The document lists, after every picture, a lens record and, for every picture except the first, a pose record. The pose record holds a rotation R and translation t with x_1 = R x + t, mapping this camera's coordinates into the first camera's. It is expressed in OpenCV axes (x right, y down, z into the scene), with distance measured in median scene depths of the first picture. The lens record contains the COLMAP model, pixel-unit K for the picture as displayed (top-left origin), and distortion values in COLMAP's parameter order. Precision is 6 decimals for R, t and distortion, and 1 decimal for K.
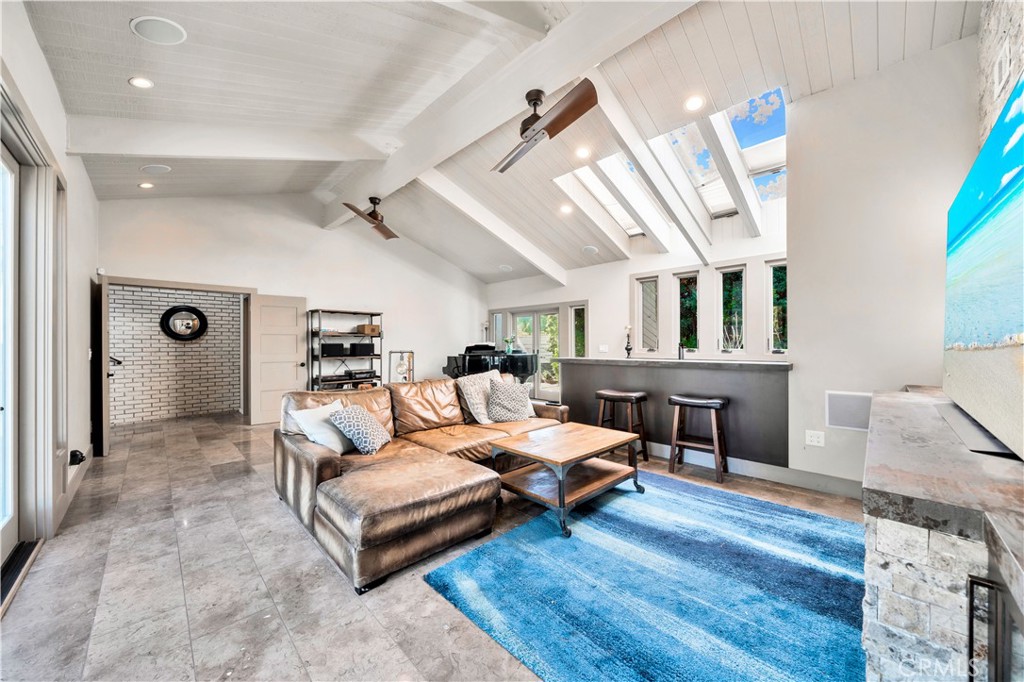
lens RADIAL K [[350.2, 0, 511.0], [0, 350.2, 343.3], [0, 0, 1]] dist [0.000869, 0.000281]
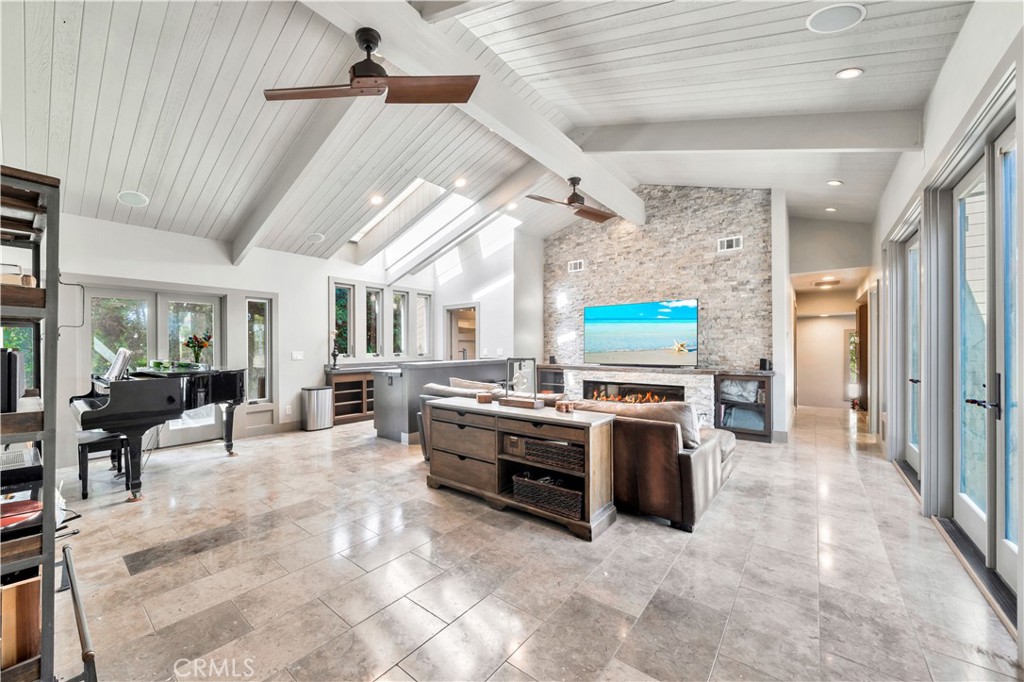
lens RADIAL K [[350.2, 0, 471.5], [0, 350.2, 350.1], [0, 0, 1]] dist [0.000869, 0.000281]
pose [[0.002594, -0.001089, 0.999996, -1.513596], [0.002422, 0.999996, 0.001083, 0.006583], [-0.999994, 0.002420, 0.002597, 1.539024]]
